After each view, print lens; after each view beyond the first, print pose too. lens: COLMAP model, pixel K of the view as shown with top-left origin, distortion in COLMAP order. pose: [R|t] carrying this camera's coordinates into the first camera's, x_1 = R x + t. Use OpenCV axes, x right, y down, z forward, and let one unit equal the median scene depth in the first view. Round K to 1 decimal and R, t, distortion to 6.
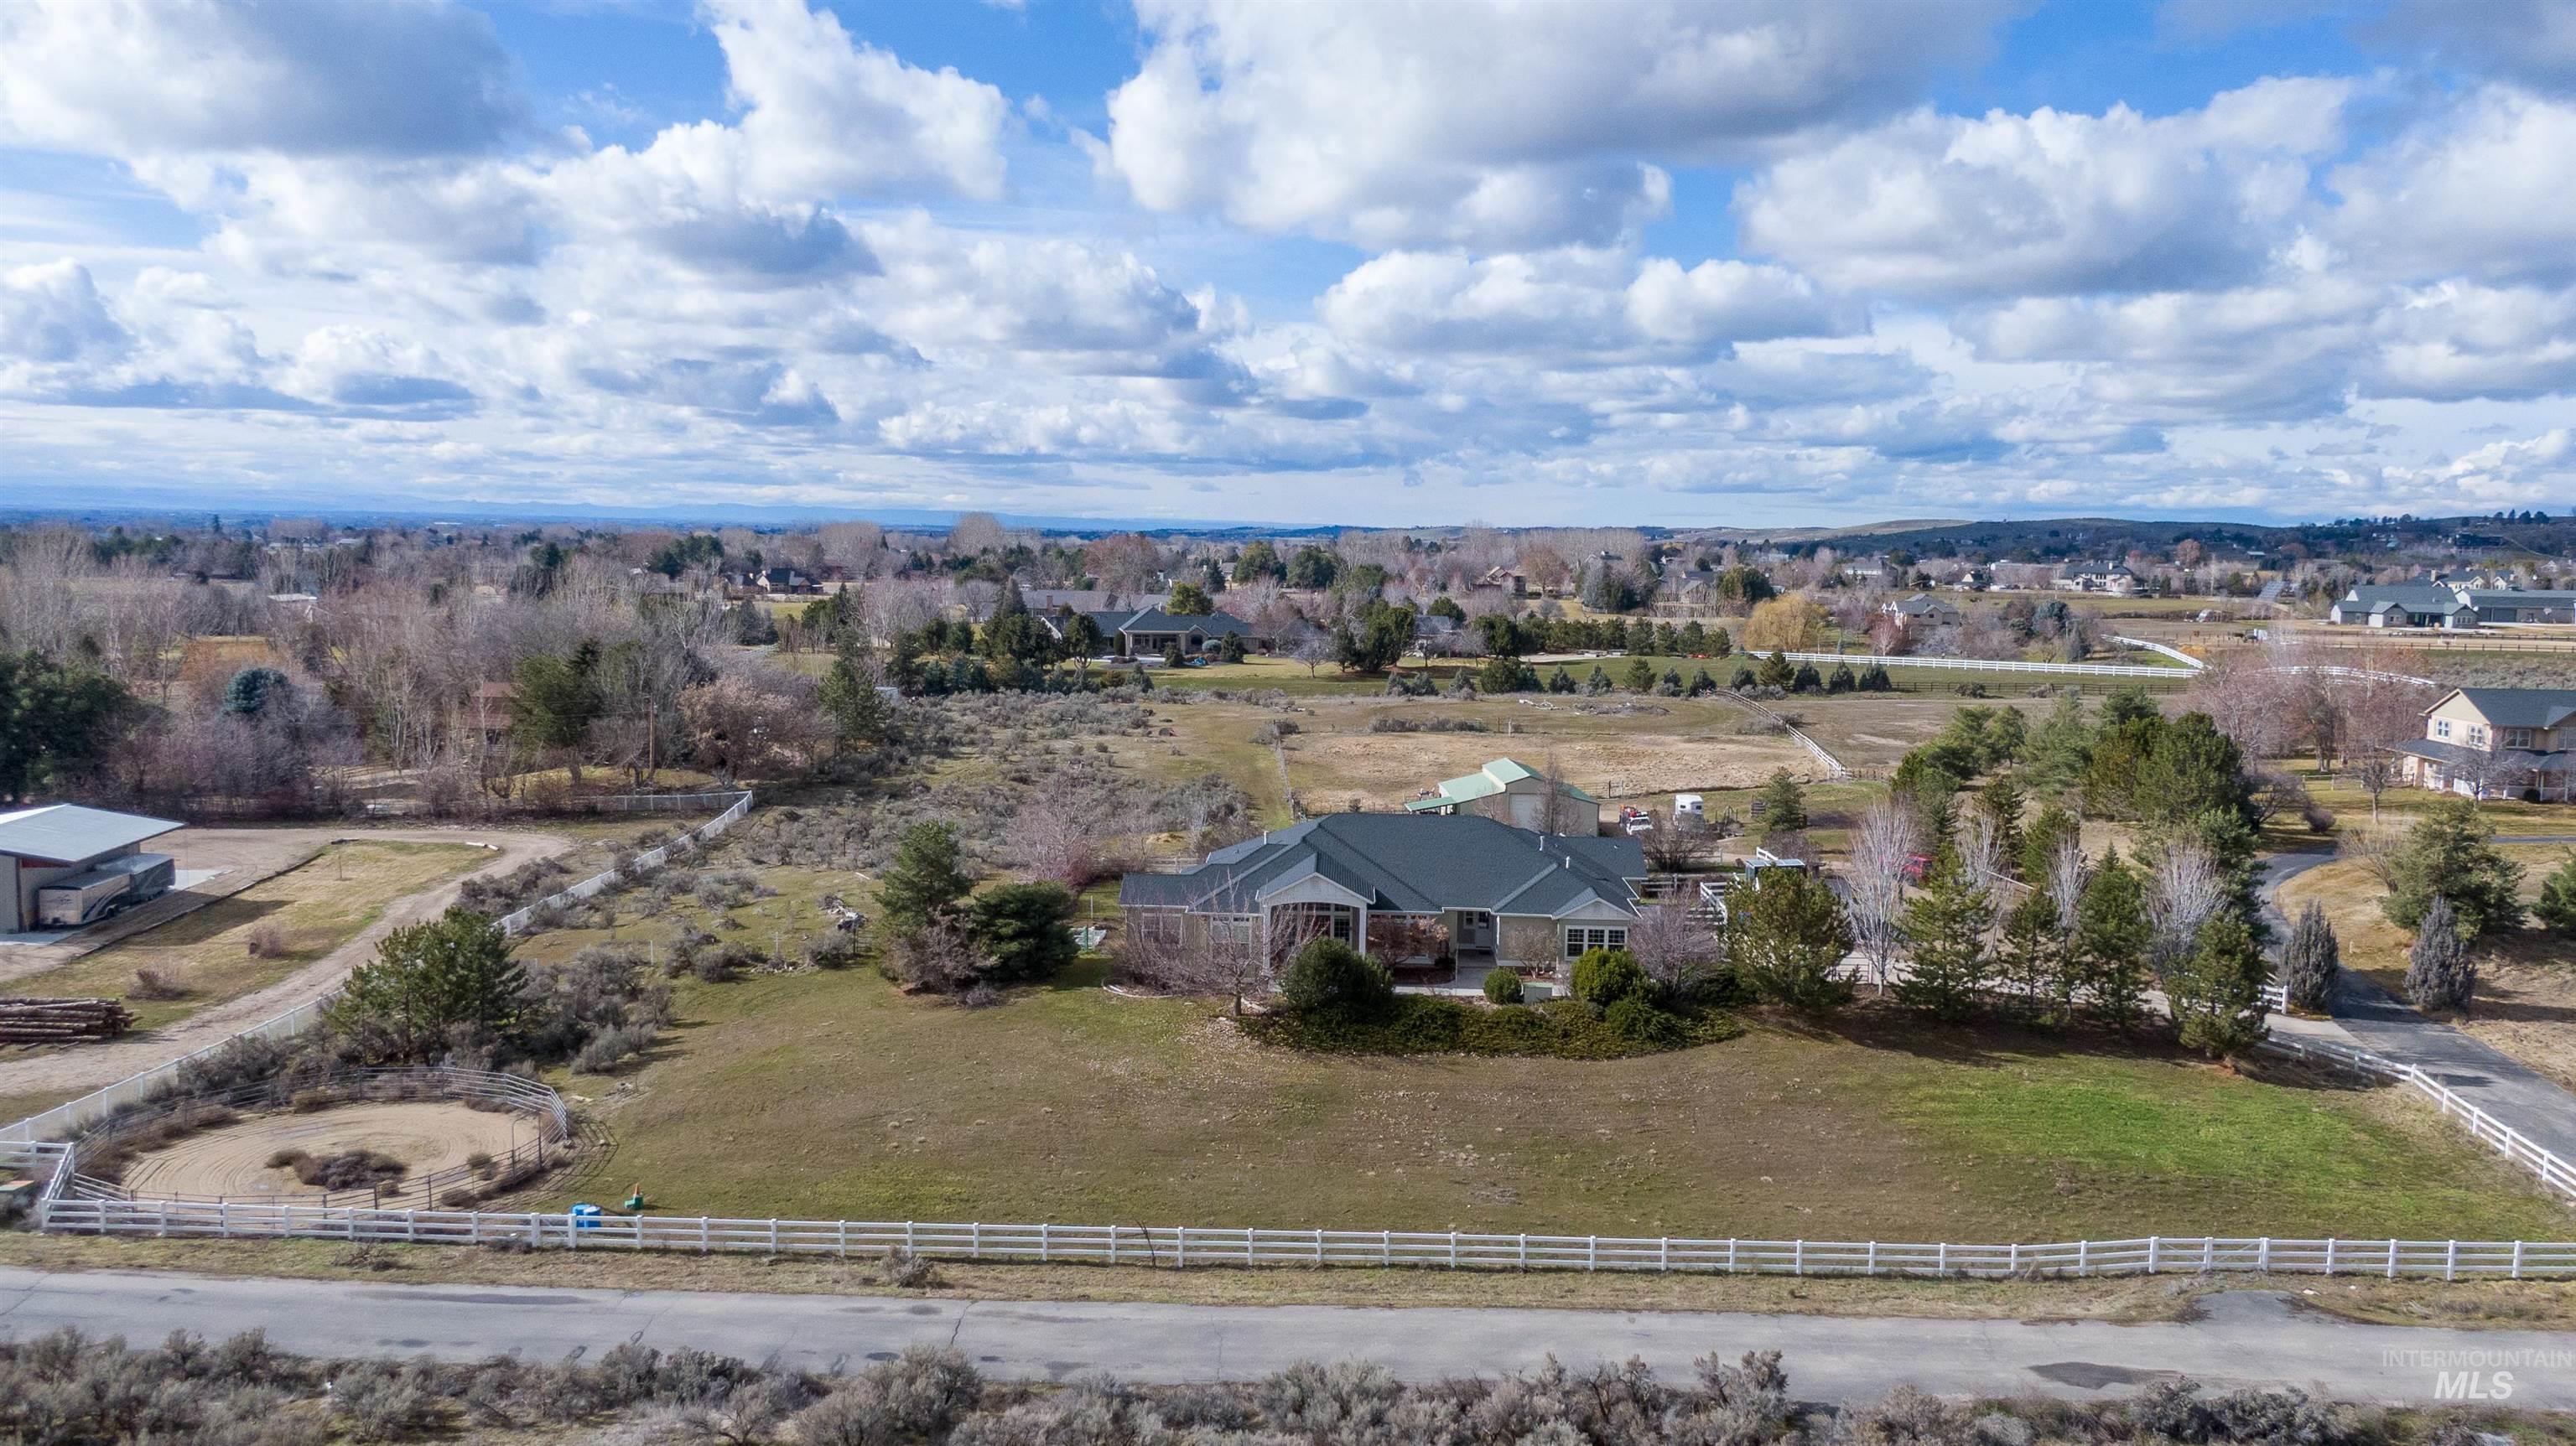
lens RADIAL K [[1881.6, 0, 1290.3], [0, 1881.6, 687.1], [0, 0, 1]] dist [0.050075, -0.091898]
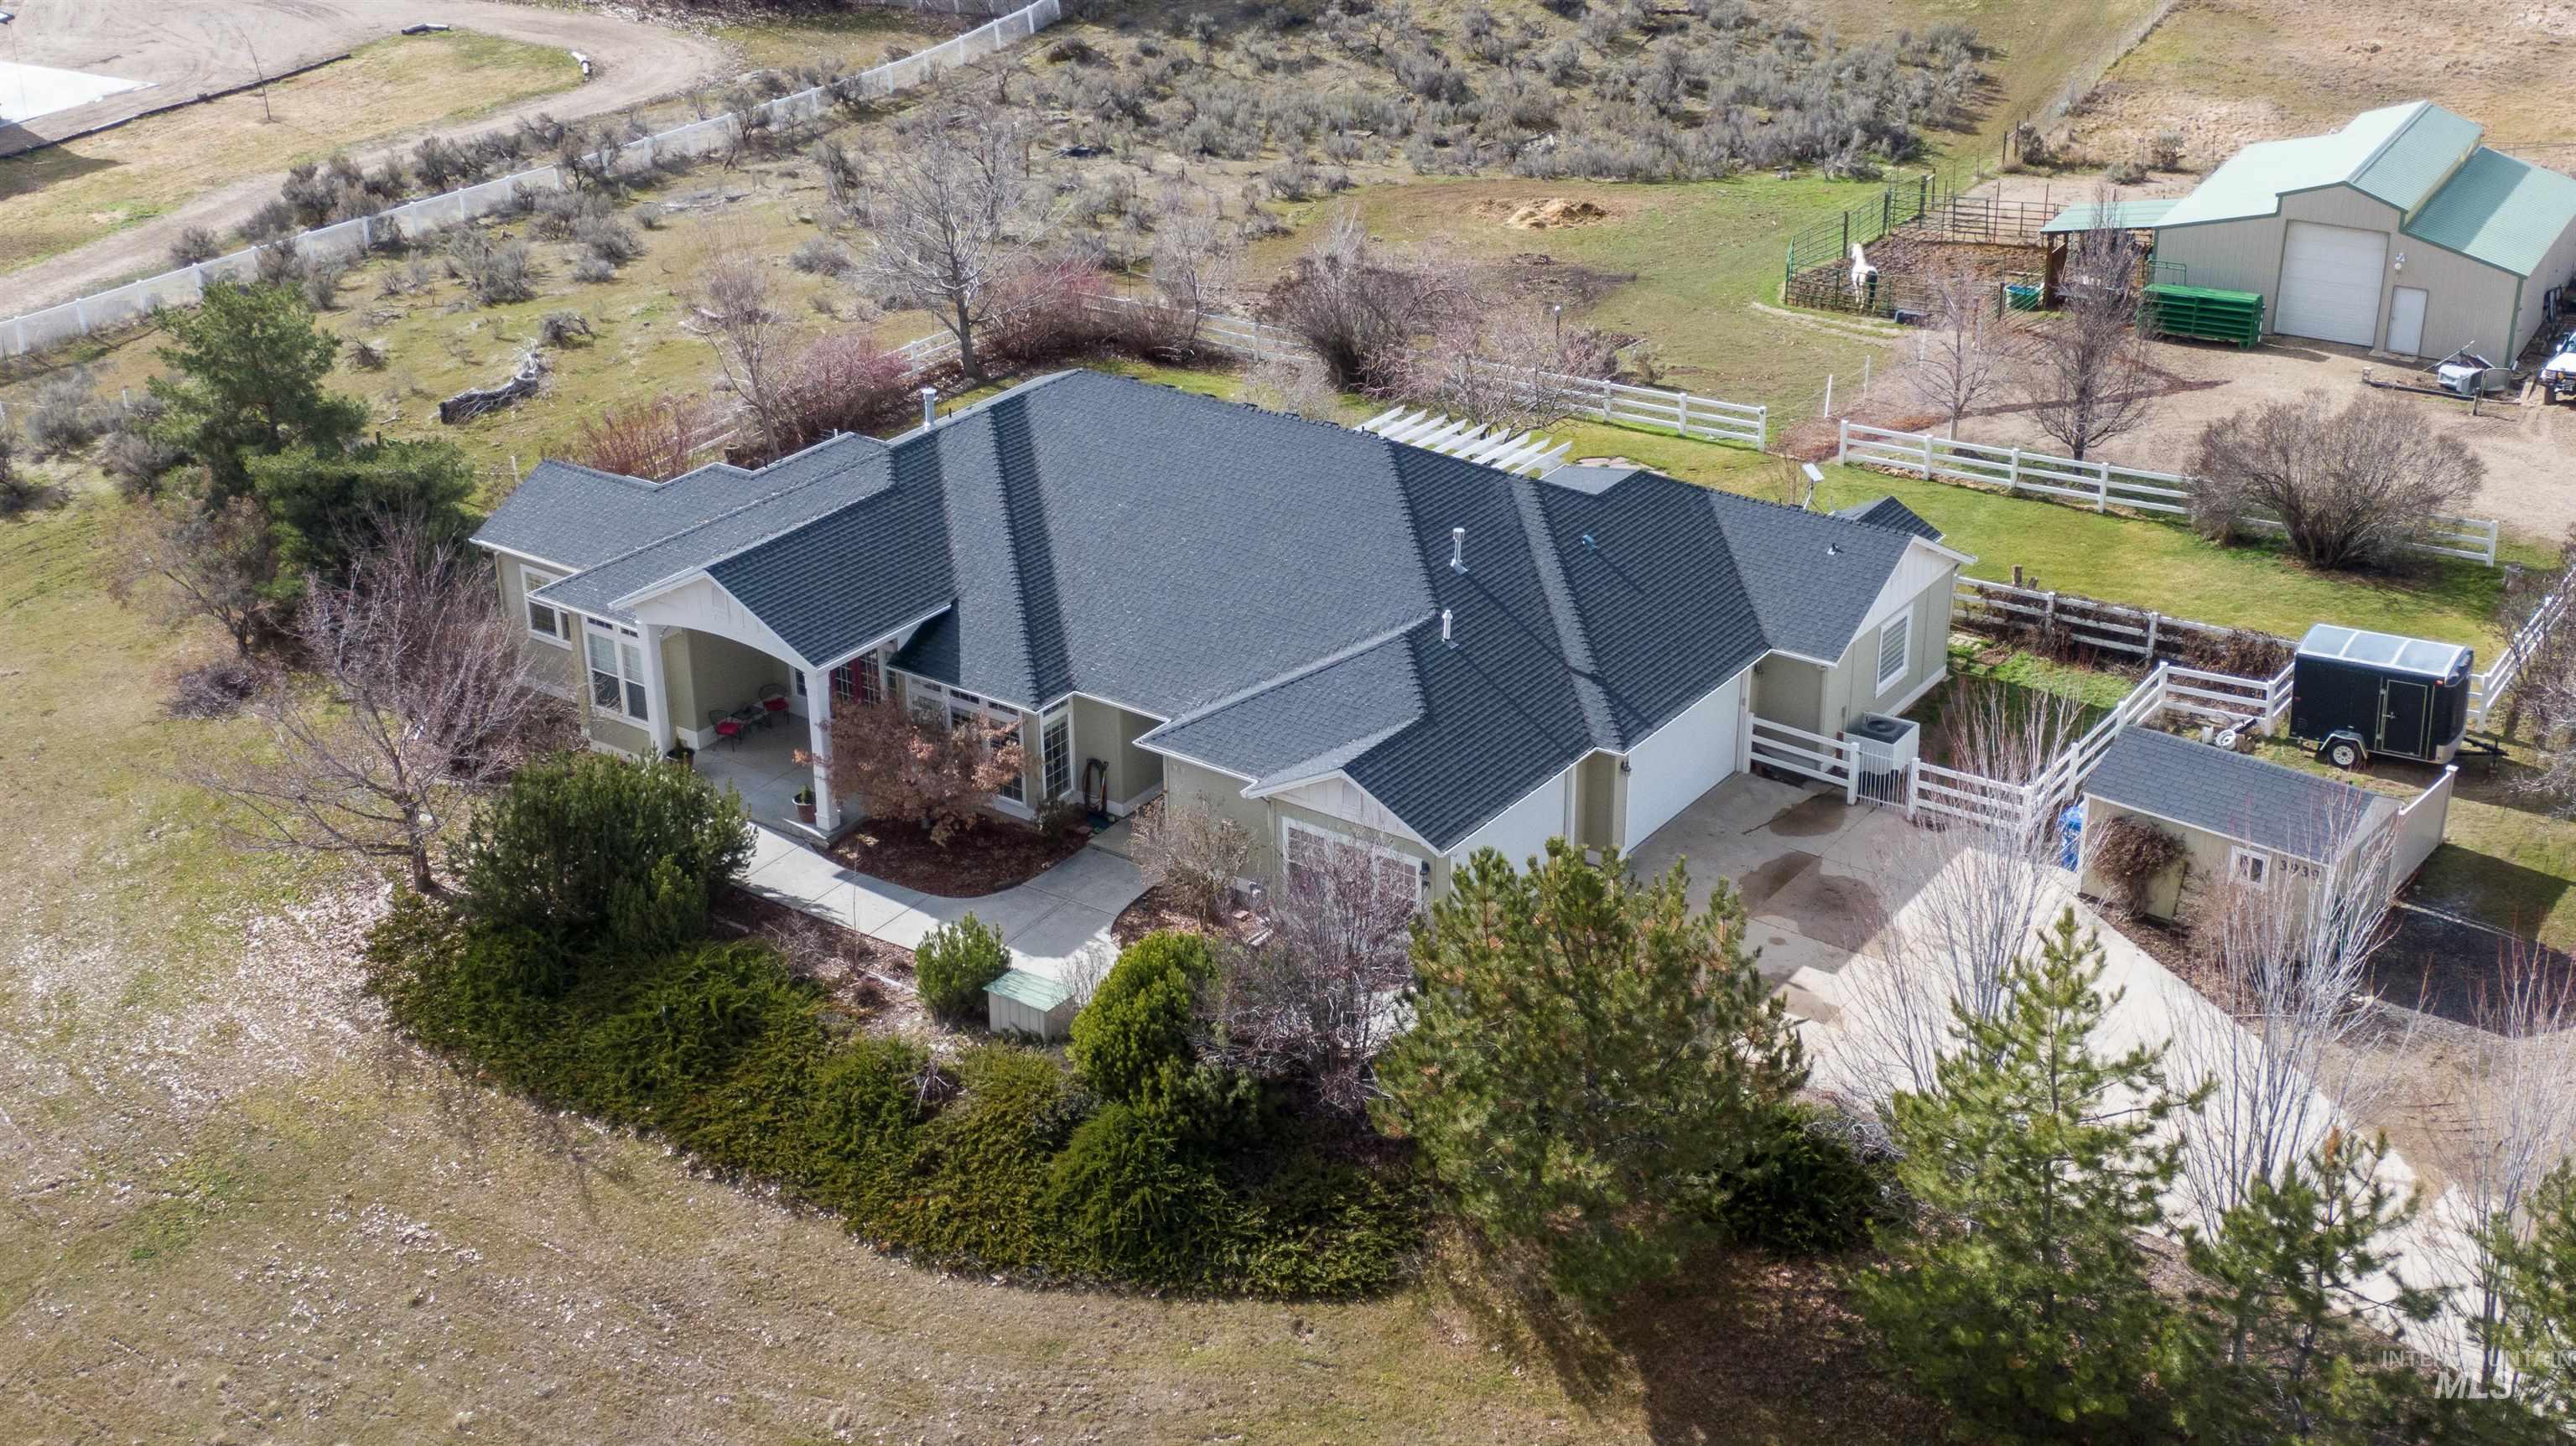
lens RADIAL K [[3072.9, 0, 1288.0], [0, 3072.9, 723.0], [0, 0, 1]] dist [0.013156, 0.008692]
pose [[0.829604, 0.213101, -0.516086, 0.215435], [-0.020082, 0.935093, 0.353834, -0.049655], [0.557991, -0.283178, 0.780036, 0.252448]]
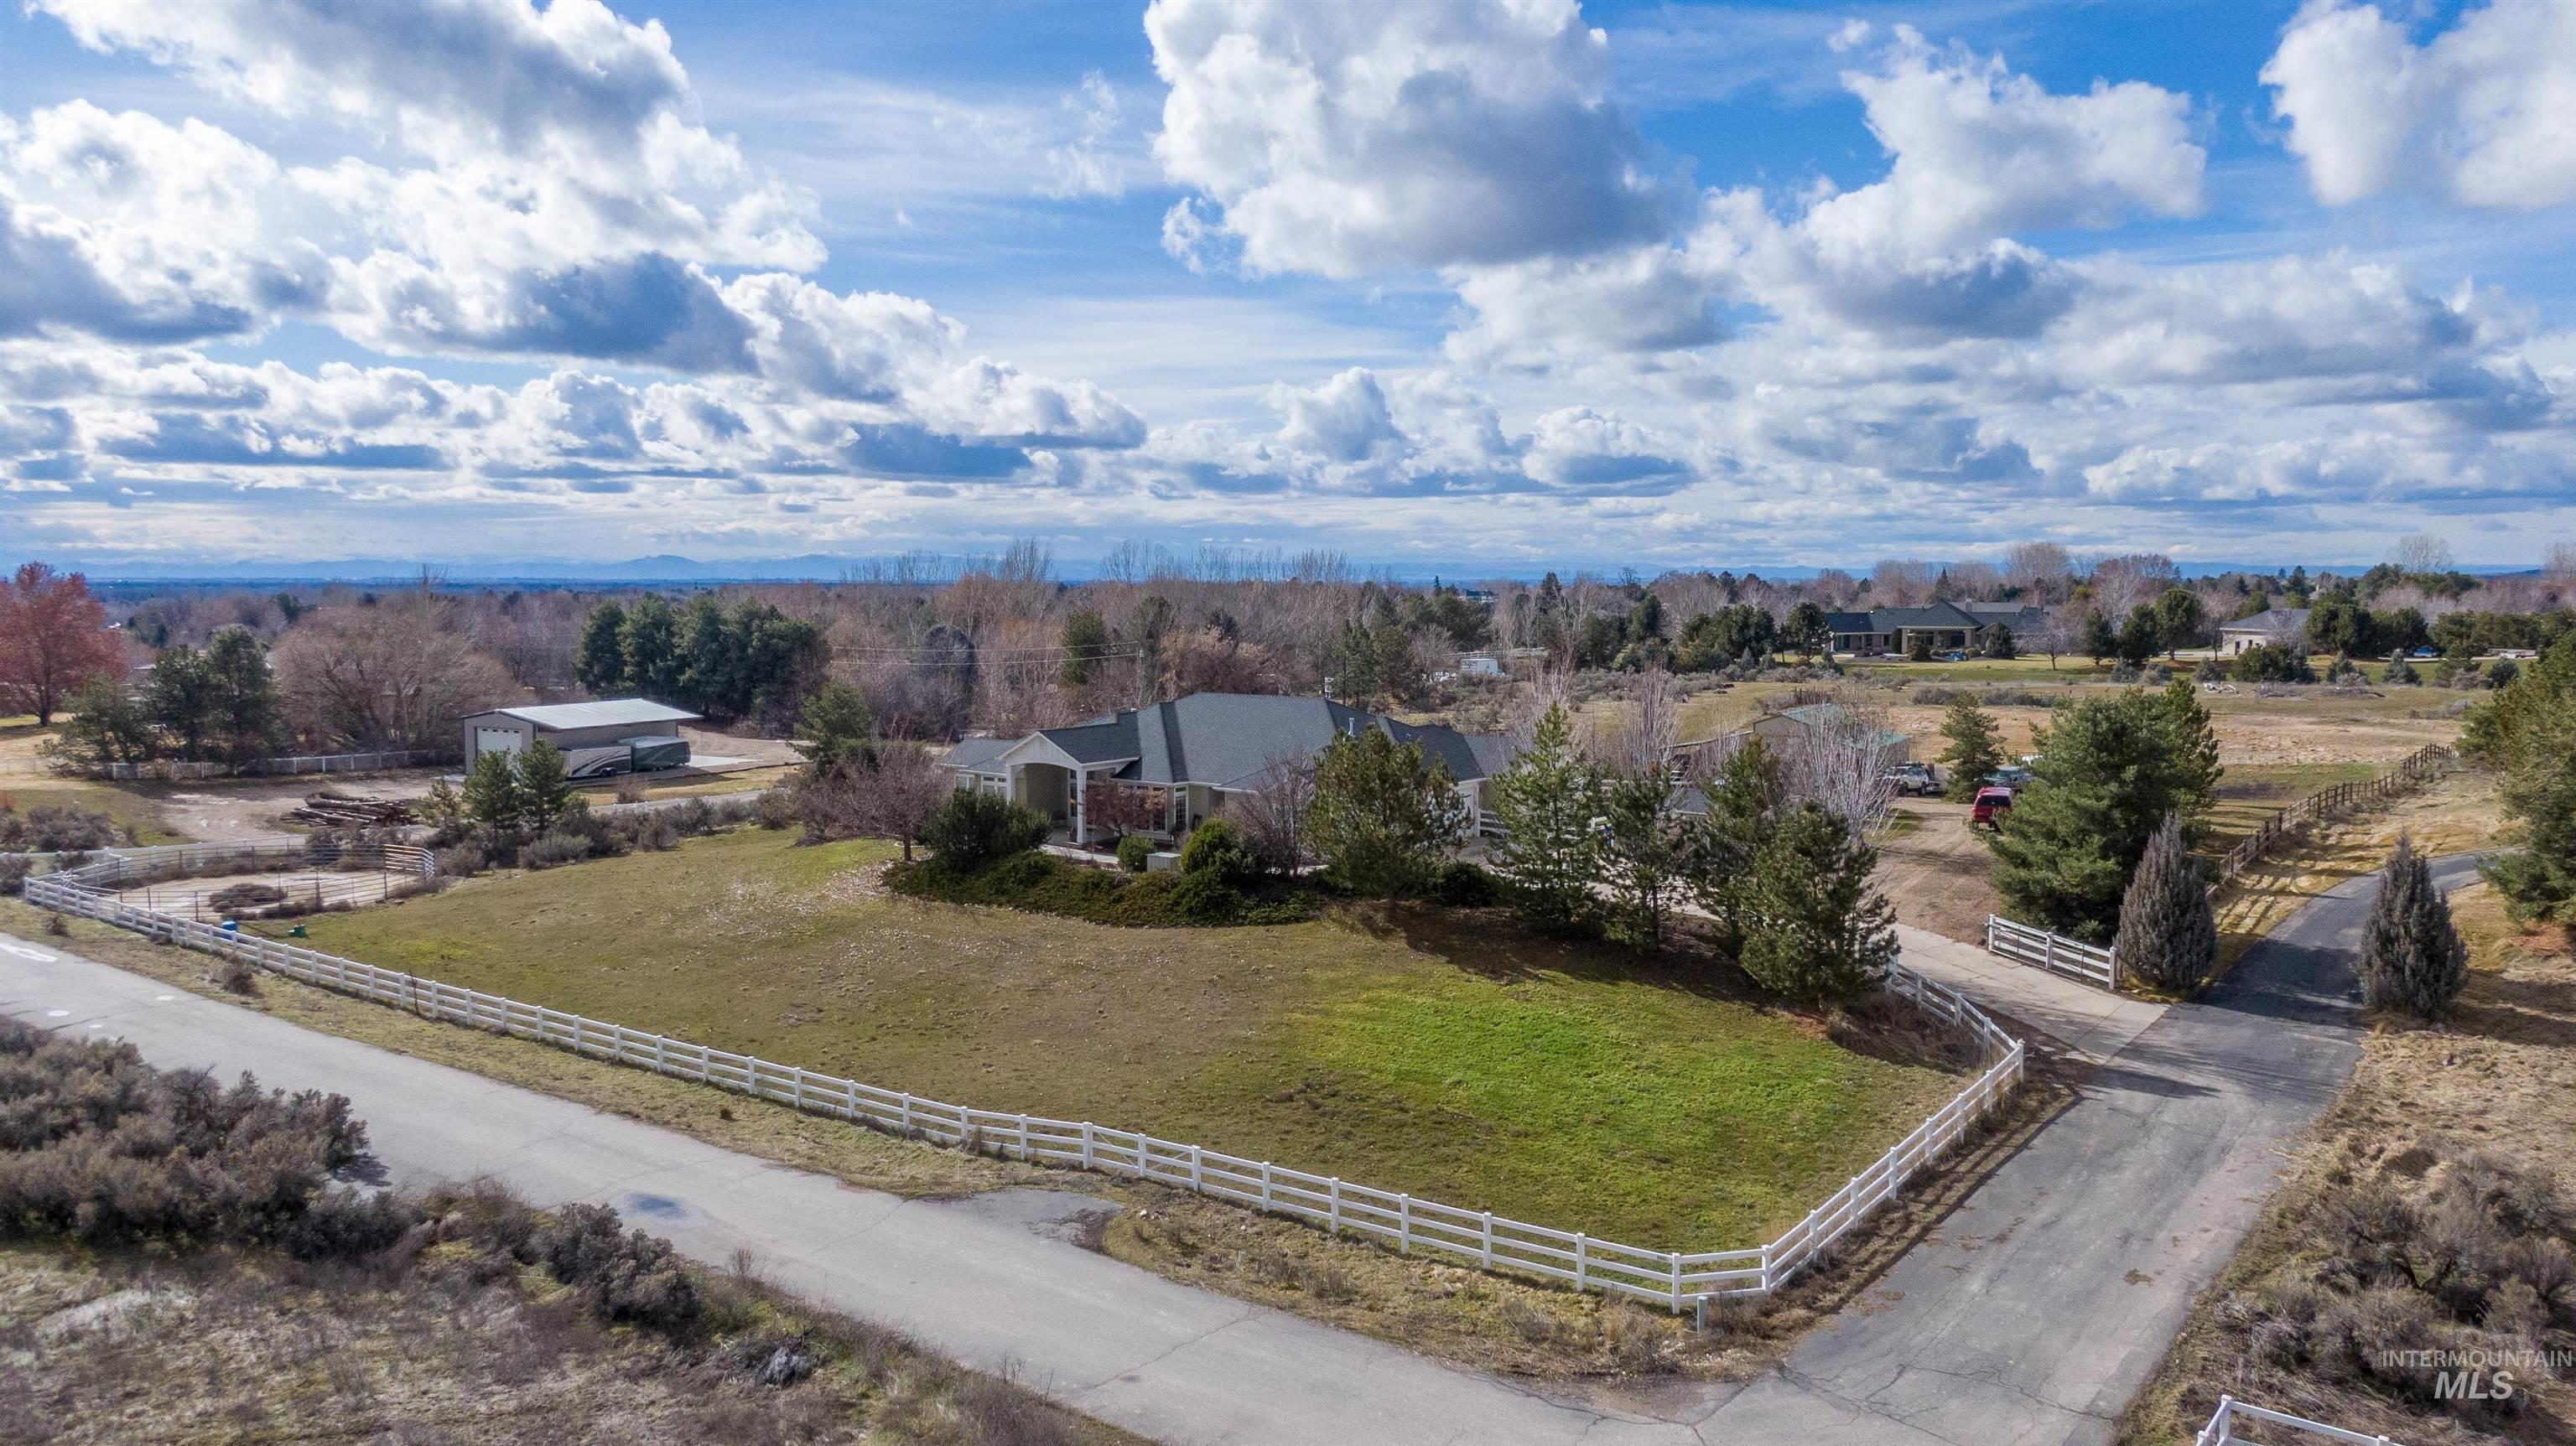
lens RADIAL K [[1808.8, 0, 1288.0], [0, 1808.8, 723.0], [0, 0, 1]] dist [0.062575, -0.081055]
pose [[0.811073, 0.025241, -0.584401, 0.307366], [-0.030410, 0.999537, 0.000966, 0.041340], [0.584154, 0.016988, 0.811465, 0.147002]]
